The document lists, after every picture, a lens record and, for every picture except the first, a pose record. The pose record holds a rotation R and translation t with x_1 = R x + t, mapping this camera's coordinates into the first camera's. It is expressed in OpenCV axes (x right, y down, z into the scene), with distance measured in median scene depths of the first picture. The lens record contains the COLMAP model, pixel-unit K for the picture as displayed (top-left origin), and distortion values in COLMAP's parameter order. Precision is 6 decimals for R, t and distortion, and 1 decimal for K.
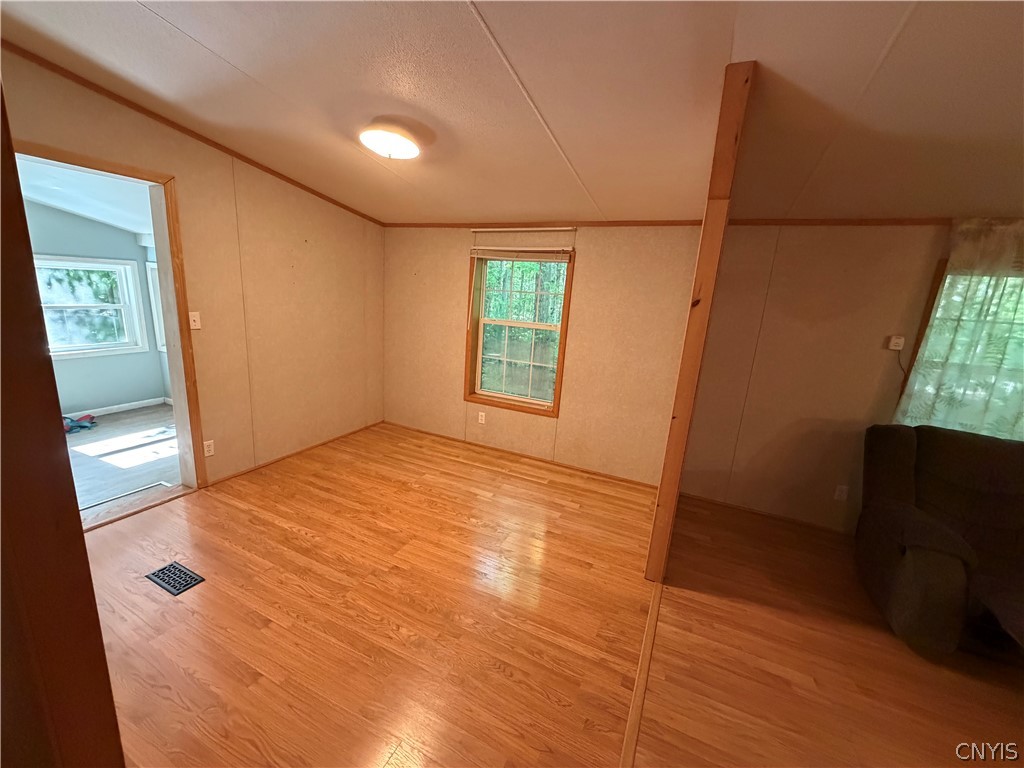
lens RADIAL K [[408.0, 0, 512.9], [0, 408.0, 386.2], [0, 0, 1]] dist [-0.000729, 0.000708]
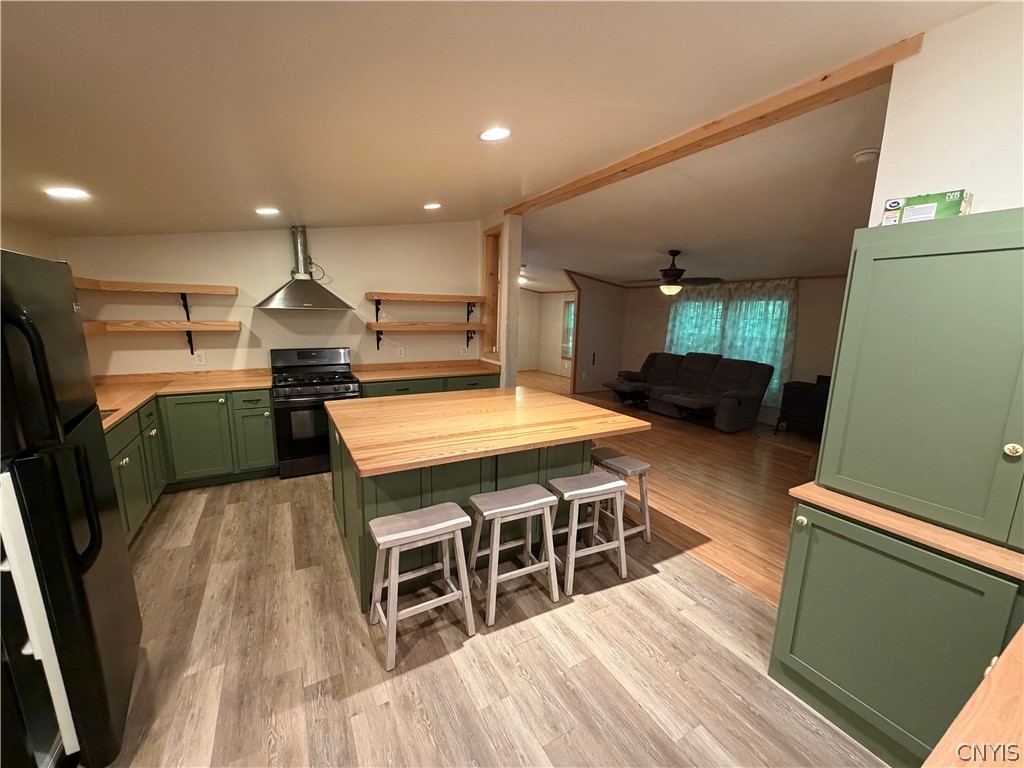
lens RADIAL K [[408.0, 0, 507.5], [0, 408.0, 381.7], [0, 0, 1]] dist [-0.000729, 0.000708]
pose [[0.813802, 0.049766, -0.579007, 1.325476], [-0.102231, 0.993049, -0.058335, 0.438149], [0.572079, 0.106665, 0.813233, -1.508047]]
